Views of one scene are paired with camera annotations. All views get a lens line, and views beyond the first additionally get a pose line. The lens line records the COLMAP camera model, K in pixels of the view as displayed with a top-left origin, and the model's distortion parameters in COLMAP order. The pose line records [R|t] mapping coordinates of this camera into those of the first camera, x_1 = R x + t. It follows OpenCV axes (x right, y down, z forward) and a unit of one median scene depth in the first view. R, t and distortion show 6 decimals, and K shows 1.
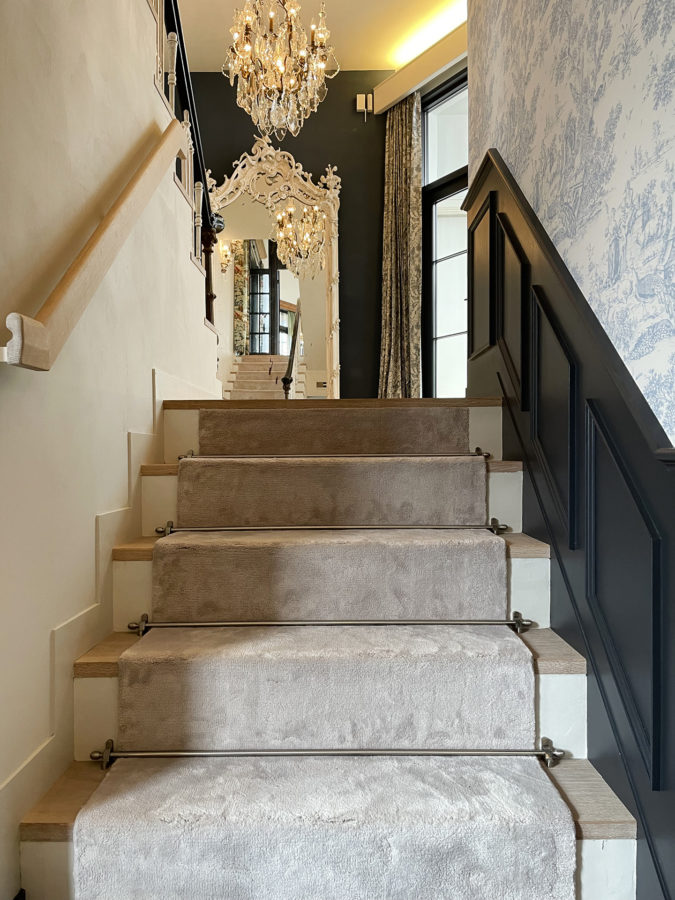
lens RADIAL K [[695.2, 0, 340.5], [0, 695.2, 448.9], [0, 0, 1]] dist [0.000226, -0.000111]
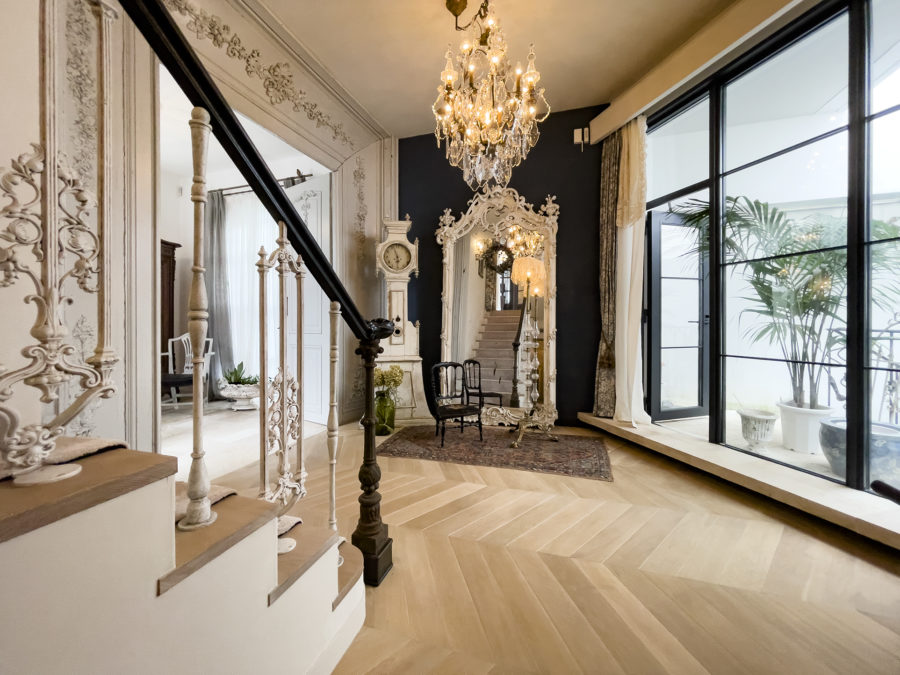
lens RADIAL K [[368.1, 0, 446.2], [0, 368.1, 324.4], [0, 0, 1]] dist [-0.002768, -0.000203]
pose [[0.943790, 0.009972, -0.330396, 0.027185], [-0.006932, 0.999922, 0.010380, -0.199211], [0.330474, -0.007506, 0.943785, 0.366828]]
